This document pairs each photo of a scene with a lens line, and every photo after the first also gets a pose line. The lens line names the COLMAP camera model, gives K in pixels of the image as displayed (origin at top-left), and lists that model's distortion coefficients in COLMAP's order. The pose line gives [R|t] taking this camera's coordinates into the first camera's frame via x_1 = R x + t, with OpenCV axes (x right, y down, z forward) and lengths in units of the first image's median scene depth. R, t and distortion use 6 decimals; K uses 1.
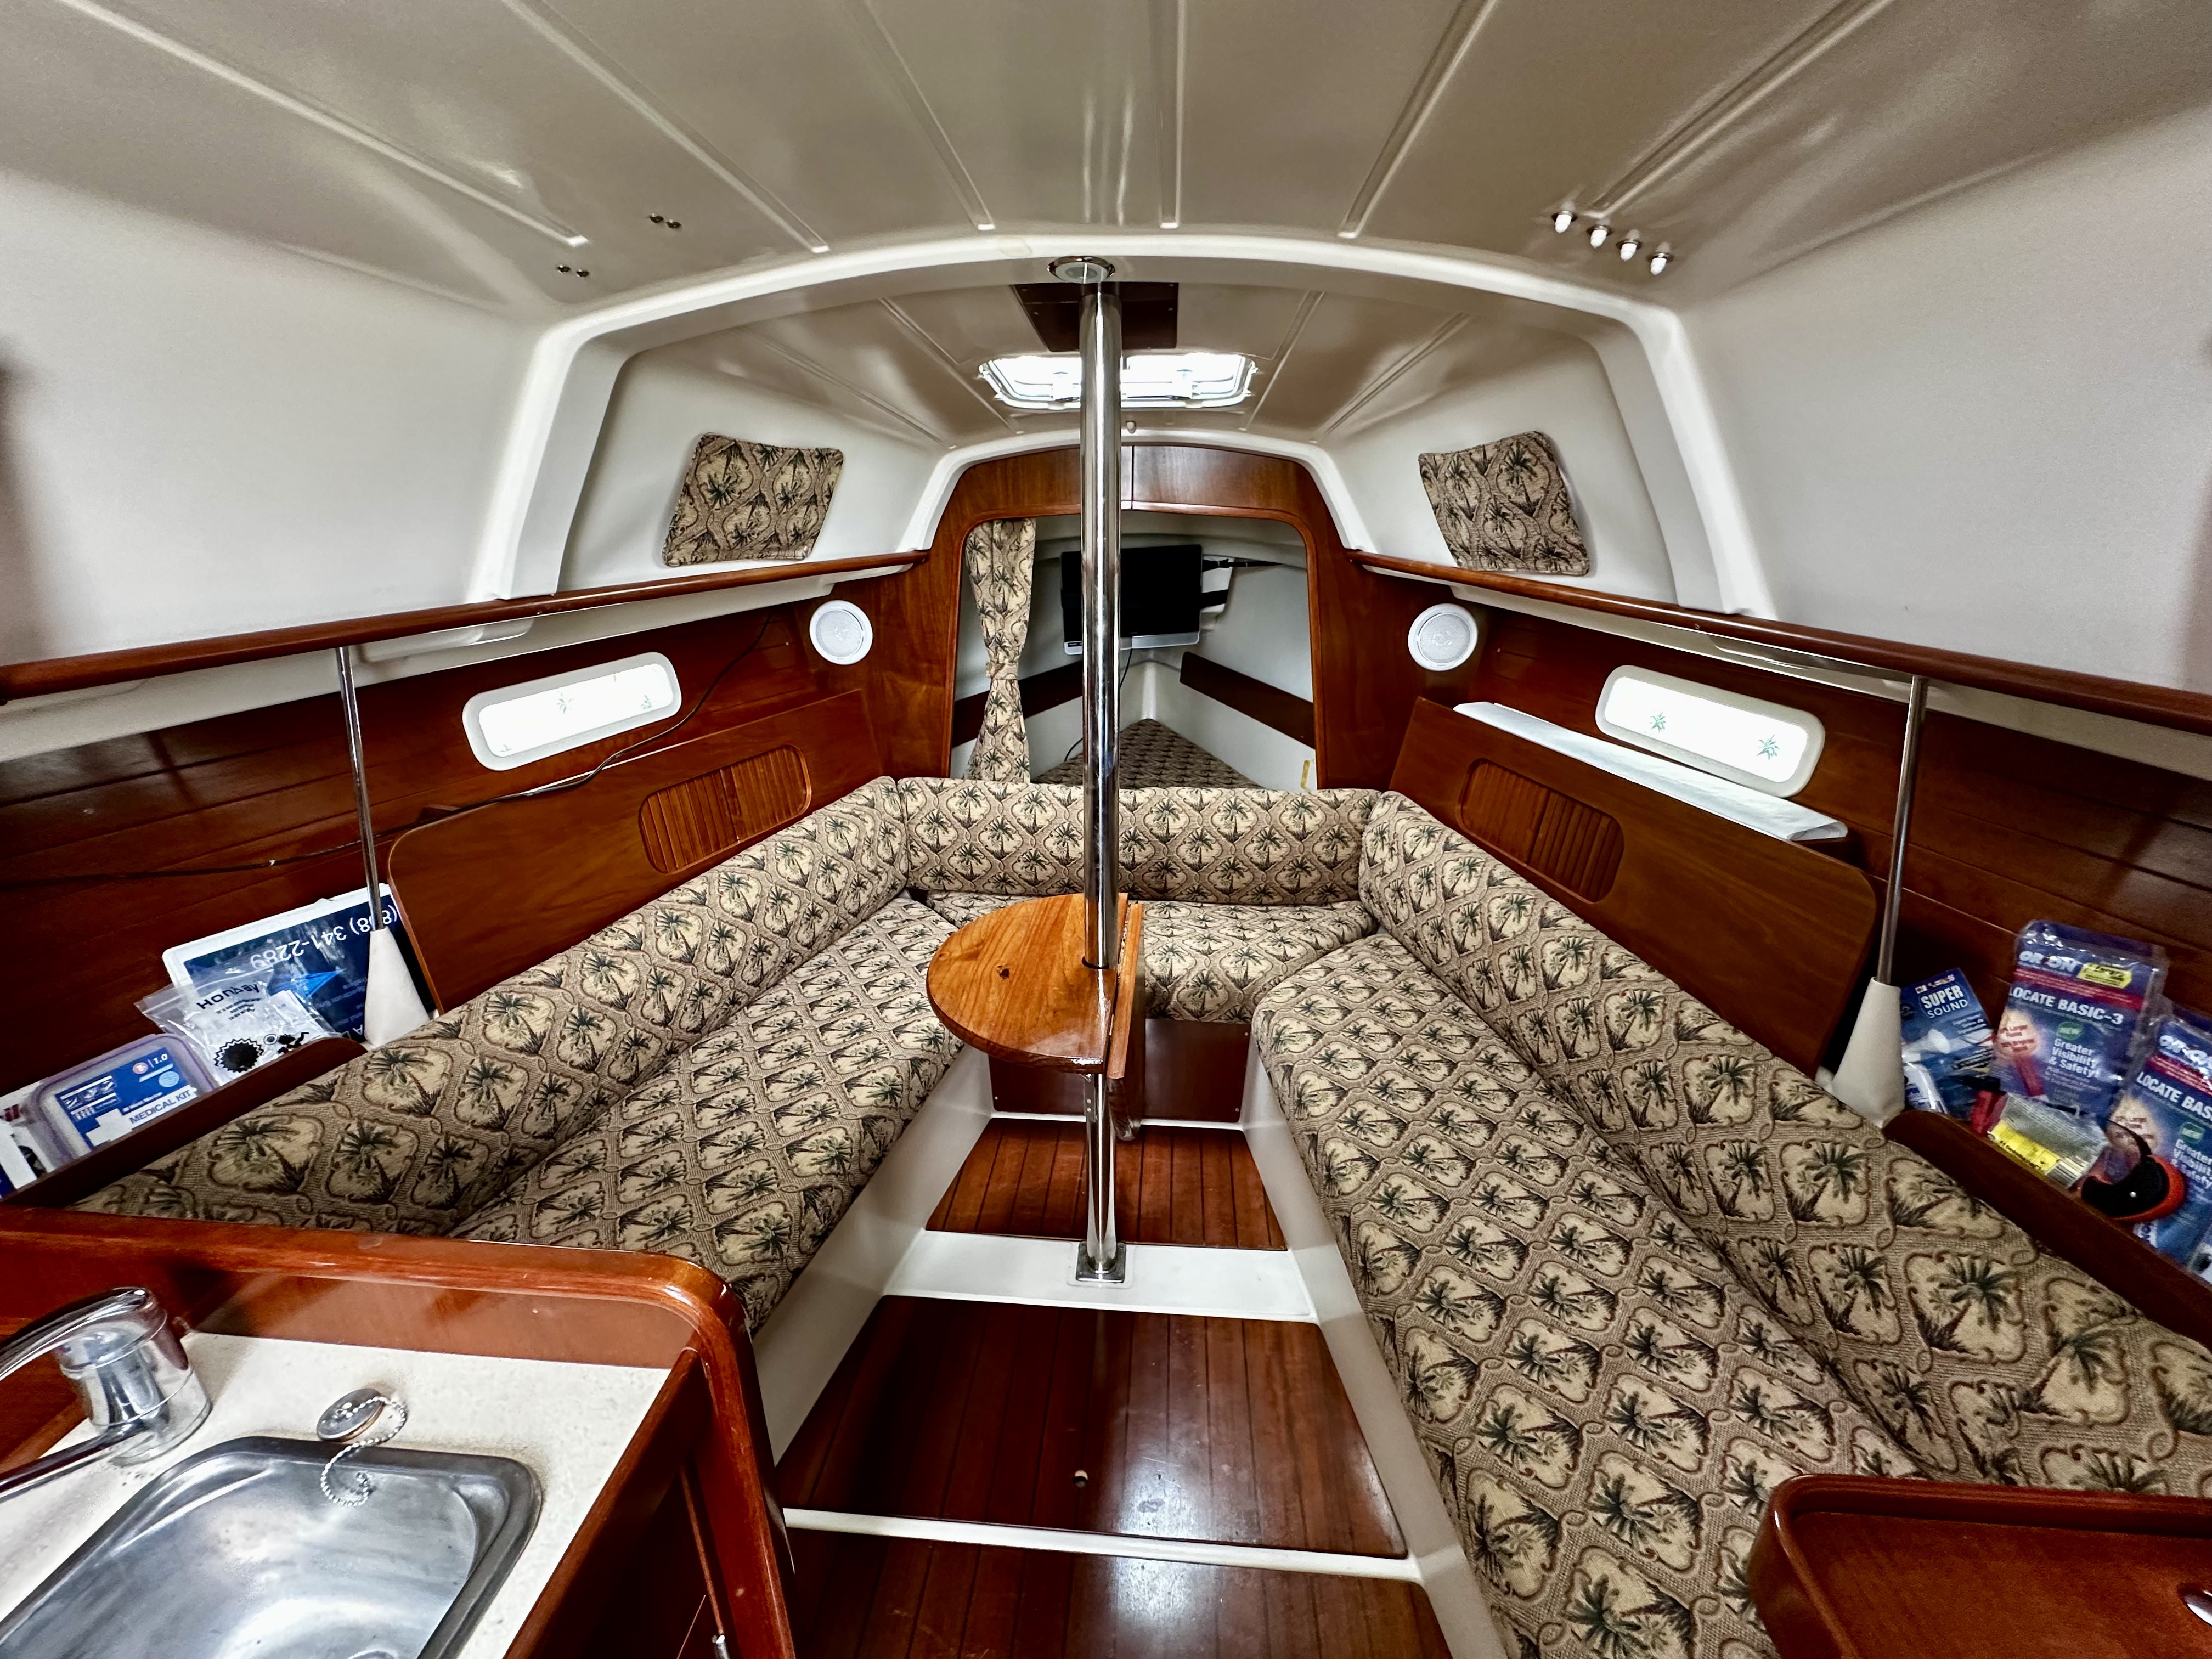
lens RADIAL K [[885.5, 0, 1099.9], [0, 885.5, 826.1], [0, 0, 1]] dist [-0.005788, 0.002245]
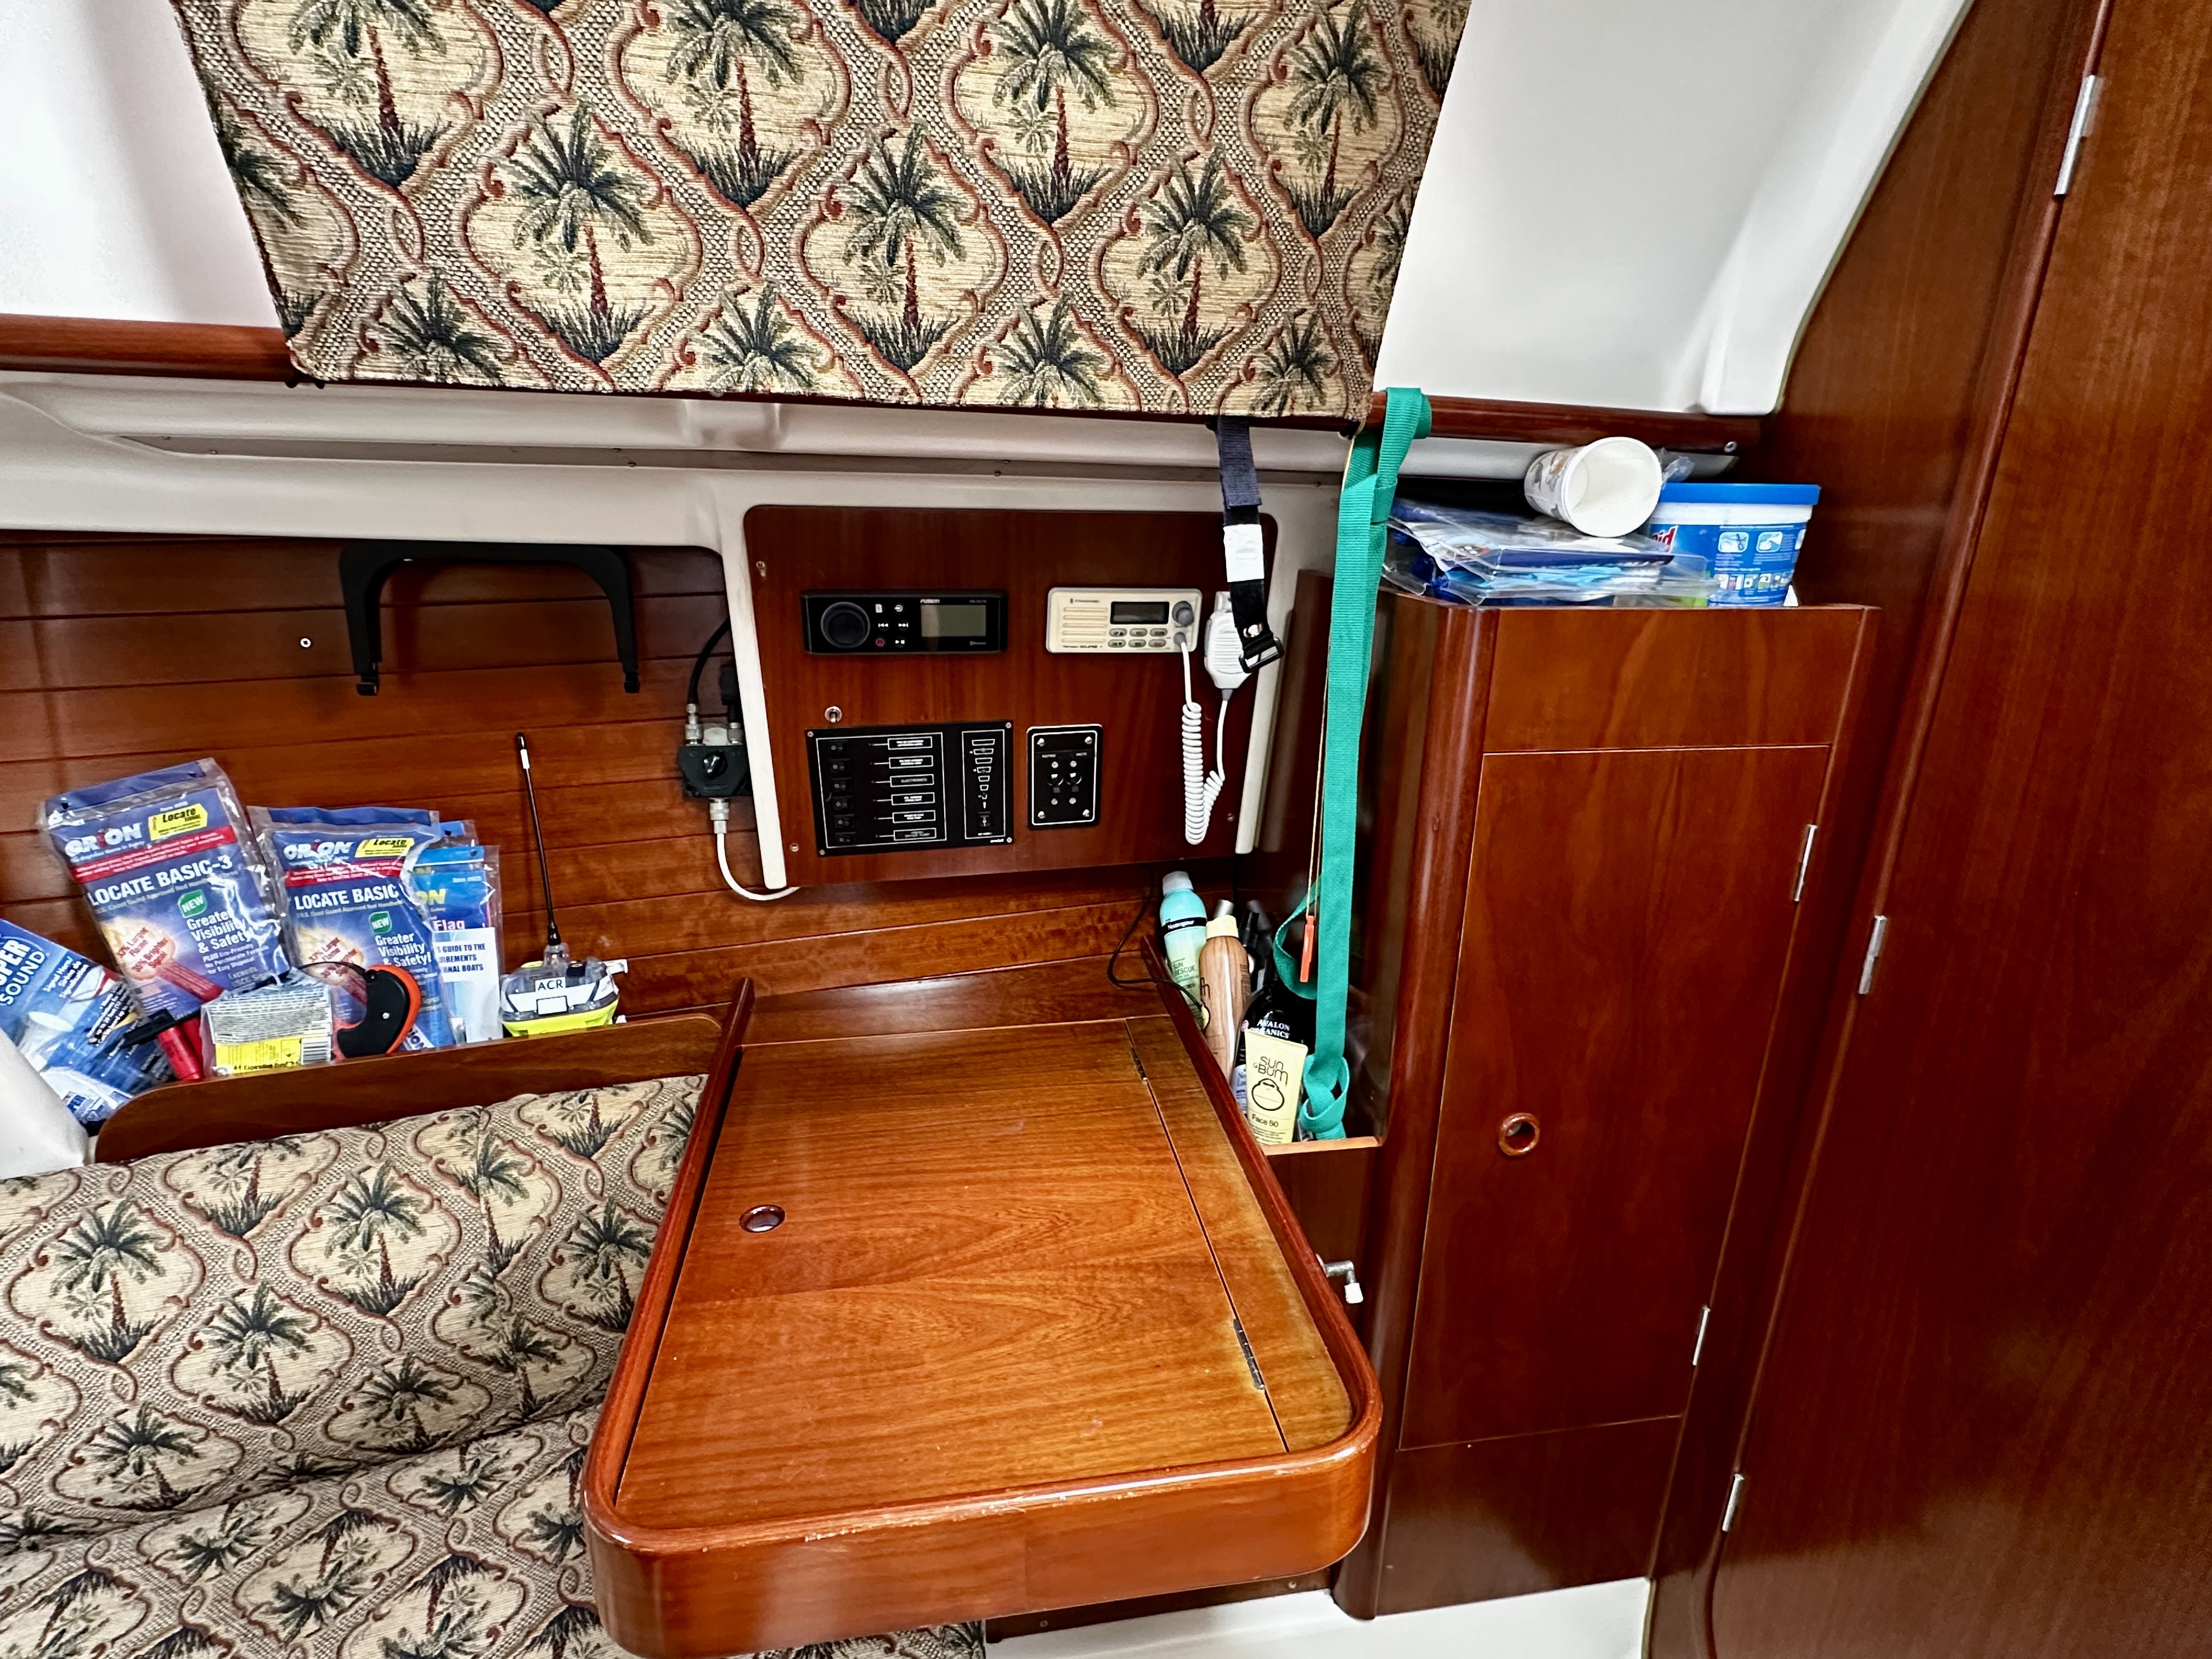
lens RADIAL K [[1122.7, 0, 1103.2], [0, 1122.7, 840.5], [0, 0, 1]] dist [0.000785, -0.000207]
pose [[-0.241211, -0.297472, 0.923757, 0.024814], [0.324180, 0.872488, 0.365612, 0.054426], [-0.914726, 0.387653, -0.114019, 0.238952]]
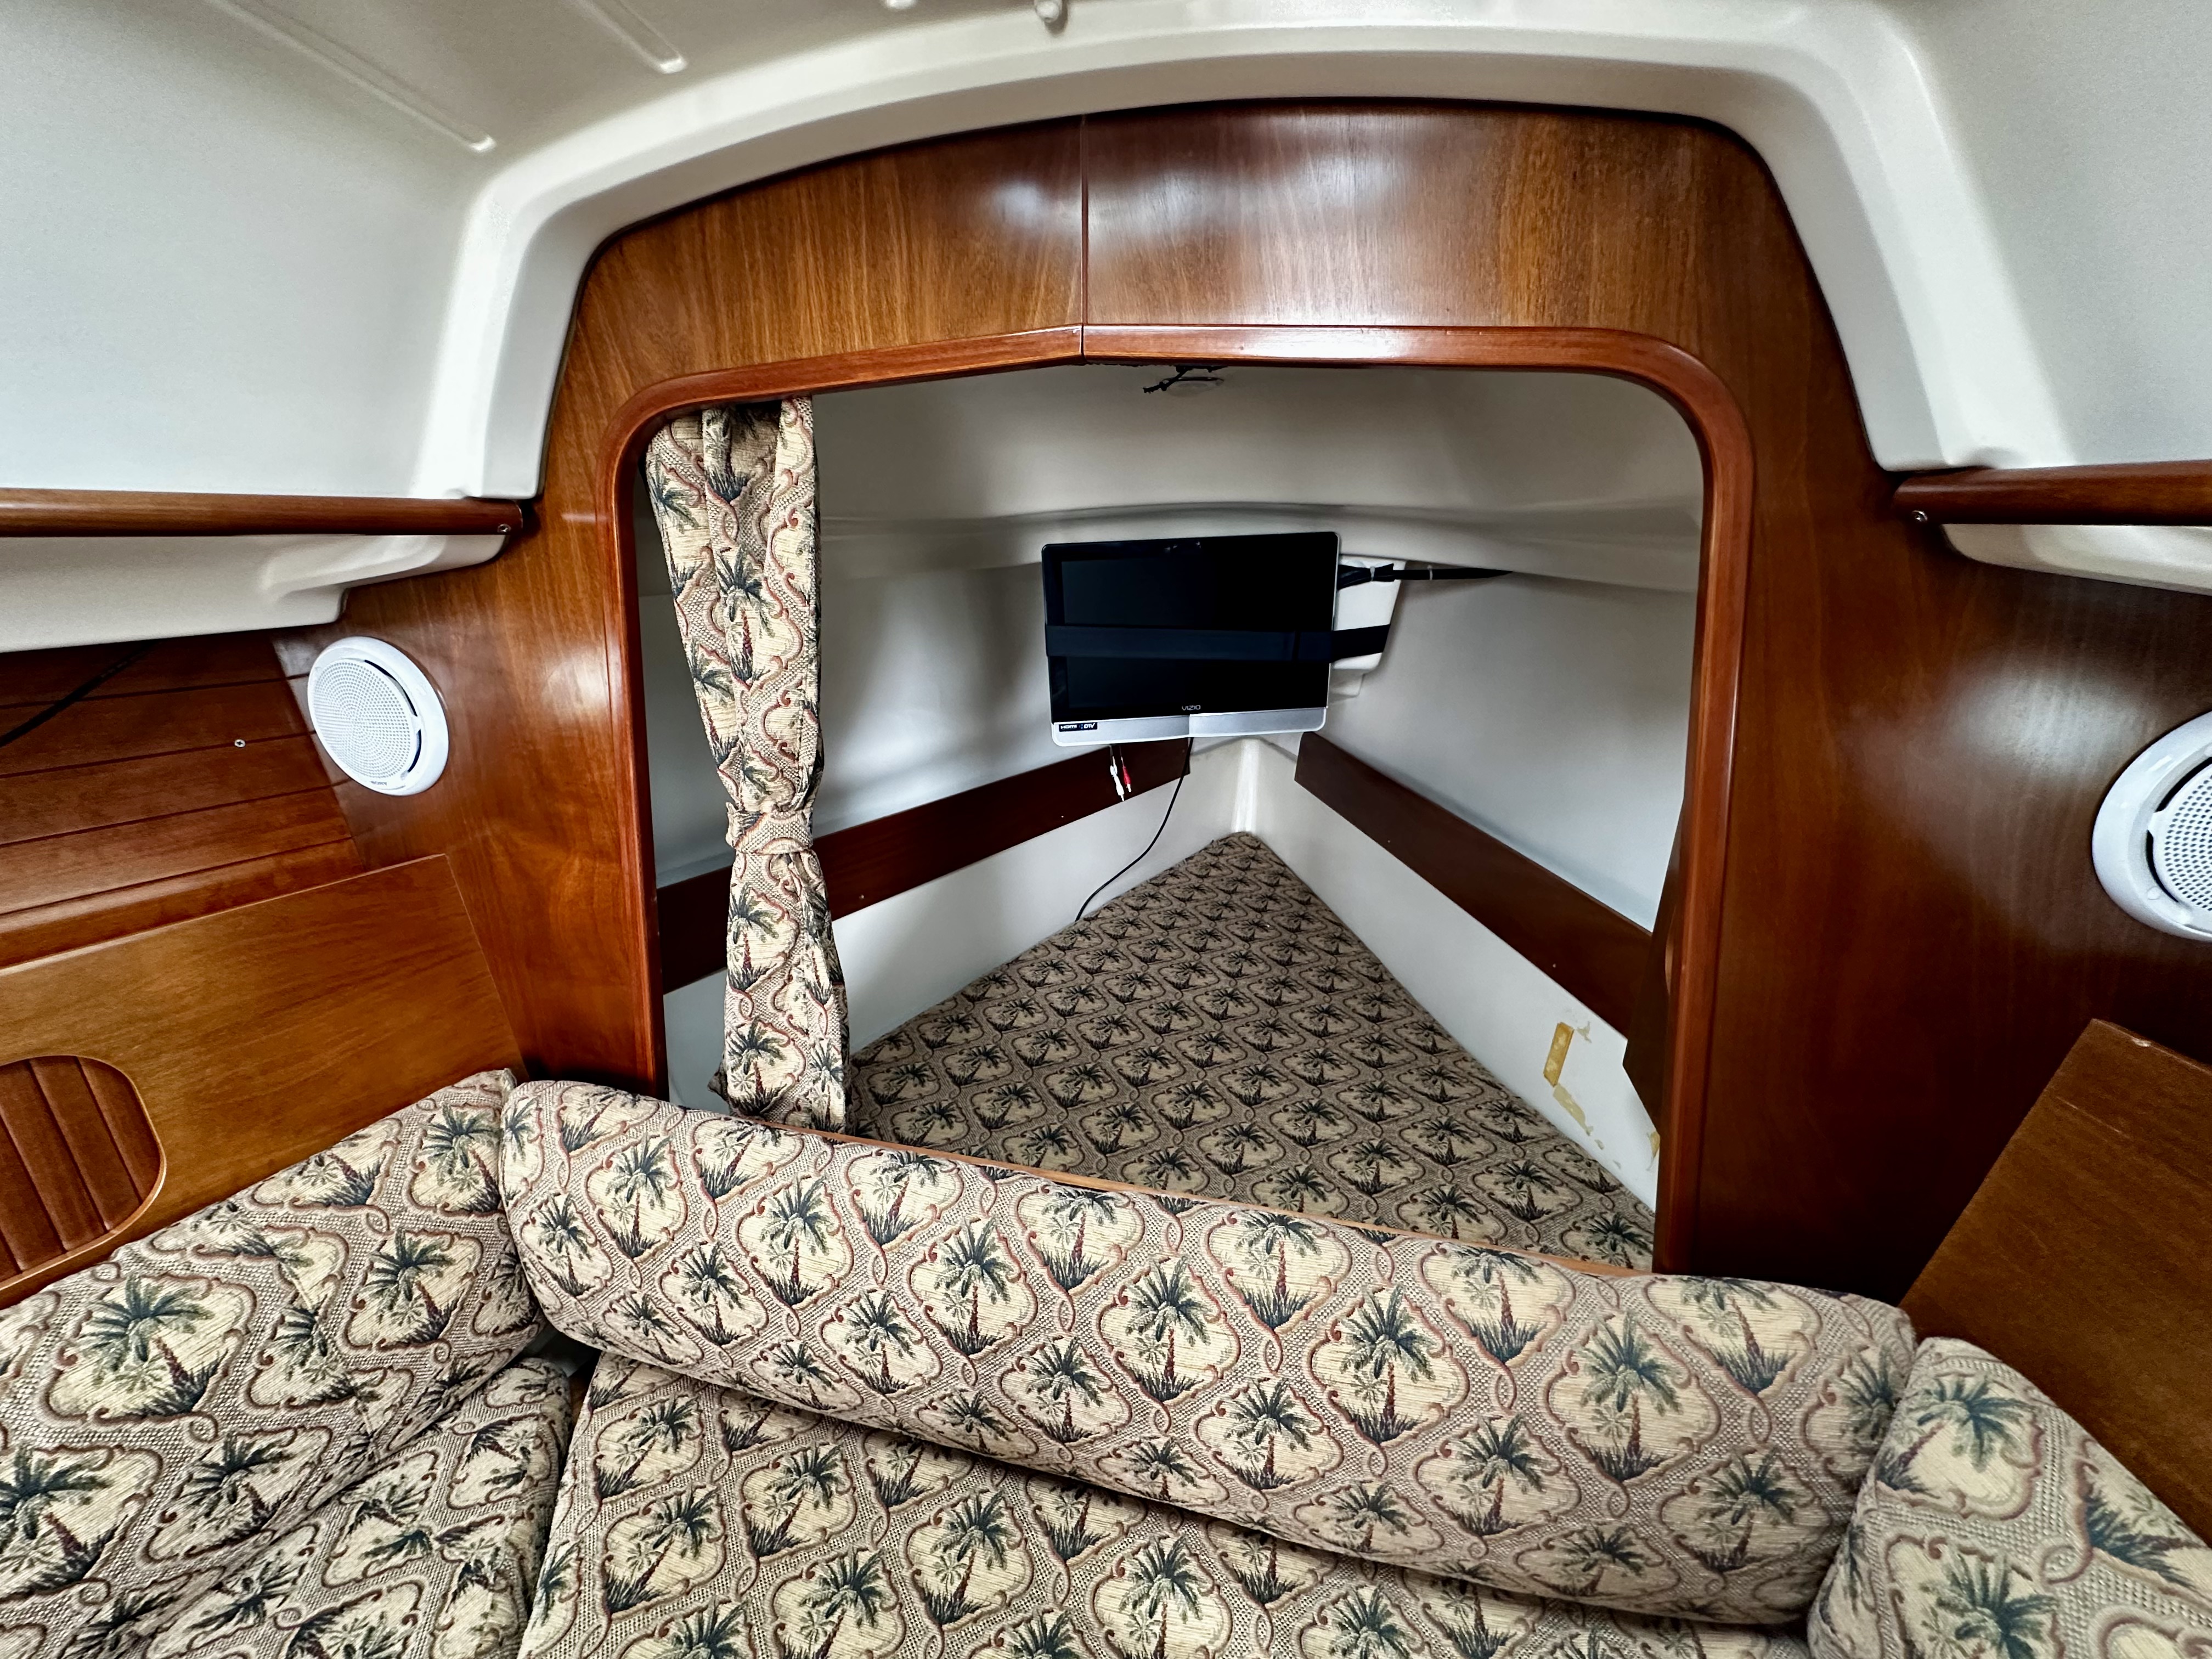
lens RADIAL K [[885.5, 0, 1109.0], [0, 885.5, 827.3], [0, 0, 1]] dist [-0.005788, 0.002245]
pose [[0.988368, 0.048466, -0.144153, 0.131139], [-0.053416, 0.998102, -0.030661, -0.256238], [0.142393, 0.038005, 0.989080, 0.965051]]
